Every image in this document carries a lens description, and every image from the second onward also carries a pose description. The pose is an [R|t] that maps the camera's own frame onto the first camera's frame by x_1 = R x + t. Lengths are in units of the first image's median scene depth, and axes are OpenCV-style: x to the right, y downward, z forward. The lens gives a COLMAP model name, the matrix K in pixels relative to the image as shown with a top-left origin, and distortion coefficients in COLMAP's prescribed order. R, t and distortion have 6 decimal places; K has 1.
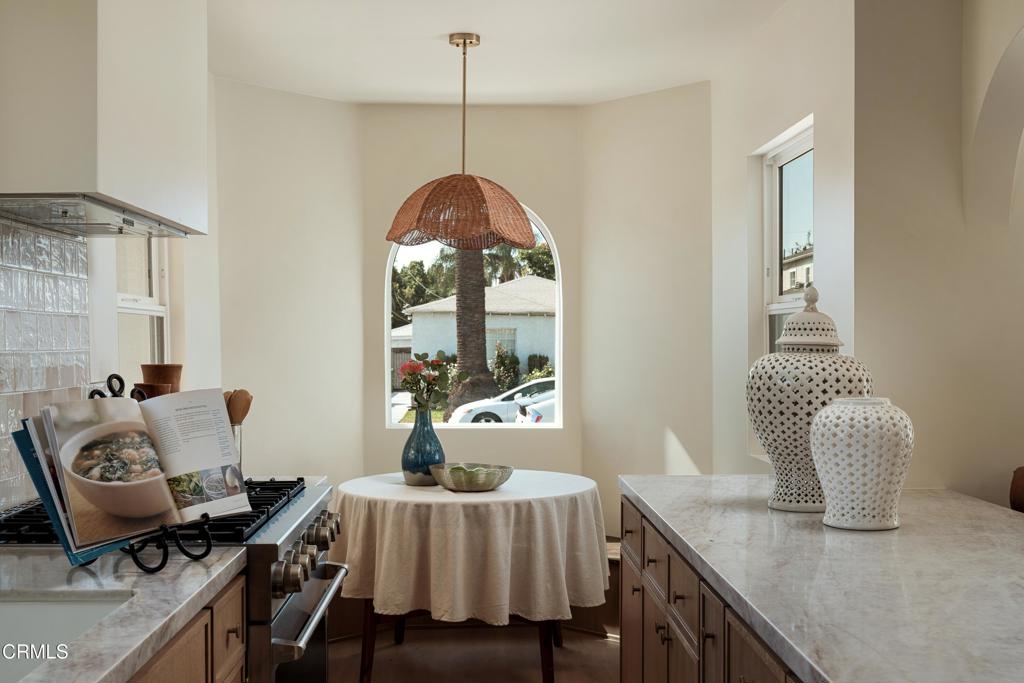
lens RADIAL K [[1133.9, 0, 512.0], [0, 1133.9, 341.5], [0, 0, 1]] dist [-0.006227, -0.006913]
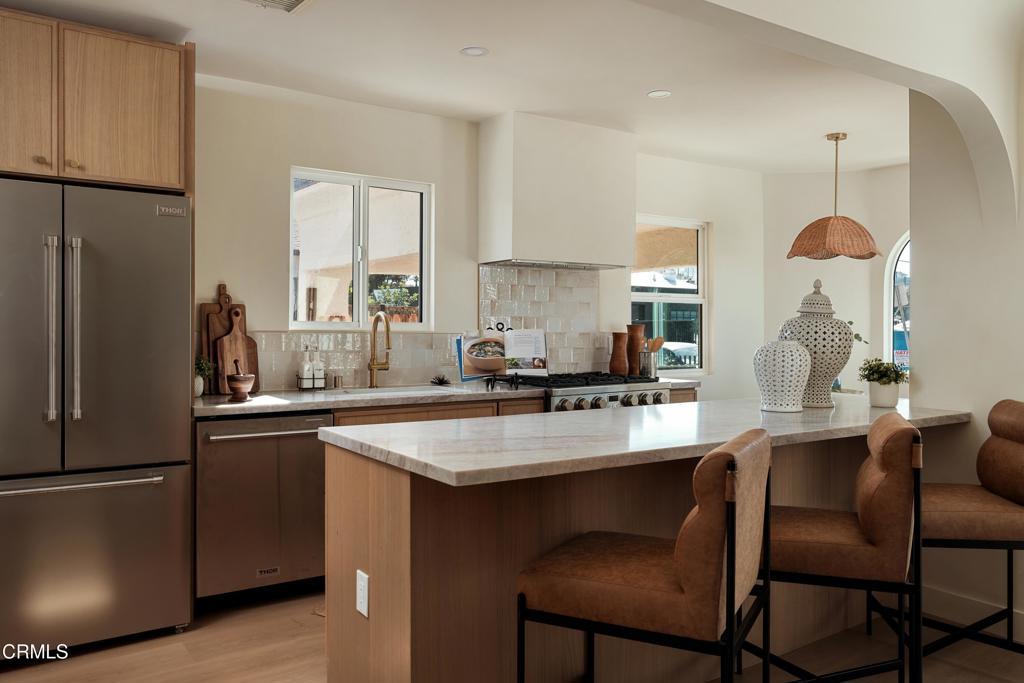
lens RADIAL K [[796.6, 0, 514.4], [0, 796.6, 331.4], [0, 0, 1]] dist [-0.013965, -0.000645]
pose [[0.544982, 0.011617, -0.838367, 1.368656], [-0.009563, 0.999925, 0.007639, 0.035266], [0.838393, 0.003855, 0.545053, -0.074213]]
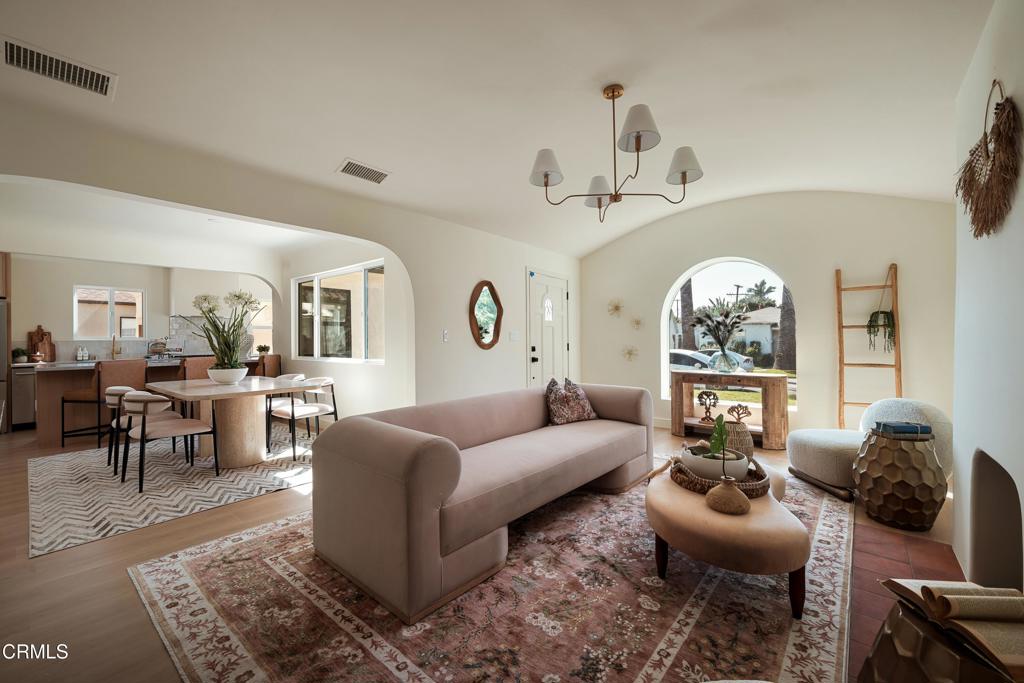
lens RADIAL K [[416.7, 0, 512.0], [0, 416.7, 341.5], [0, 0, 1]] dist [-0.000654, -0.000236]
pose [[0.744406, -0.005572, -0.667704, 3.753305], [0.009877, 0.999948, 0.002667, 0.081304], [0.667654, -0.008581, 0.744422, 0.390618]]
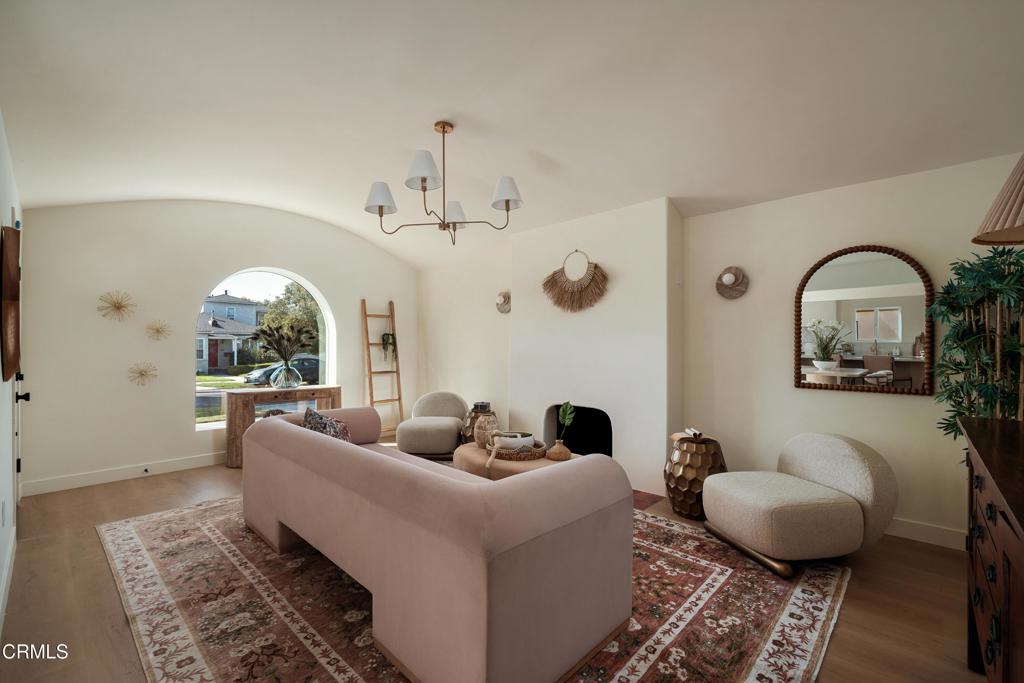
lens RADIAL K [[442.6, 0, 508.6], [0, 442.6, 347.2], [0, 0, 1]] dist [0.000329, 0.000039]
pose [[0.703411, -0.001562, 0.710781, 2.294273], [0.000907, 0.999999, 0.001300, 0.049106], [-0.710782, -0.000270, 0.703412, 0.371318]]
